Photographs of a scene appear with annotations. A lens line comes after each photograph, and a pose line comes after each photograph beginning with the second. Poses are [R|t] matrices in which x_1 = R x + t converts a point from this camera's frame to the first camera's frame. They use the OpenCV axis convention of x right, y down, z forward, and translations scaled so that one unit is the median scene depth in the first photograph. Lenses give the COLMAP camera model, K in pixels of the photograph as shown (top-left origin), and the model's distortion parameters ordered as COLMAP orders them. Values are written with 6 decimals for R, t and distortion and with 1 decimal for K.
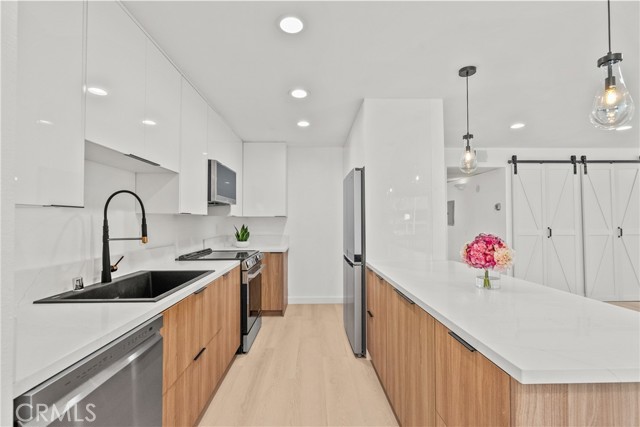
lens RADIAL K [[293.1, 0, 315.8], [0, 293.1, 214.7], [0, 0, 1]] dist [-0.008158, 0.003013]
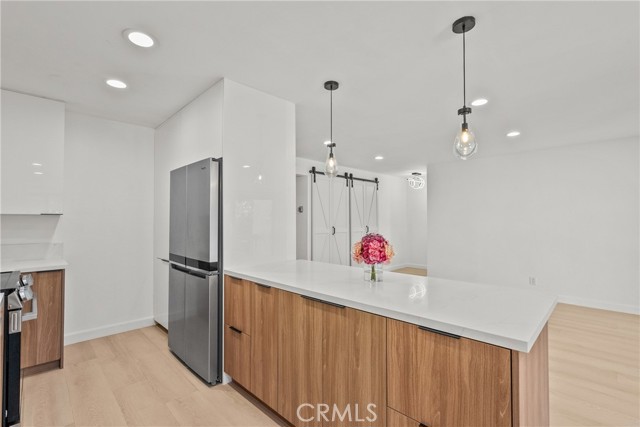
lens RADIAL K [[293.1, 0, 318.6], [0, 293.1, 215.3], [0, 0, 1]] dist [-0.008158, 0.003013]
pose [[0.718370, 0.015441, 0.695490, -0.216198], [-0.017017, 0.999845, -0.004622, 0.002121], [-0.695453, -0.008515, 0.718521, 0.191224]]
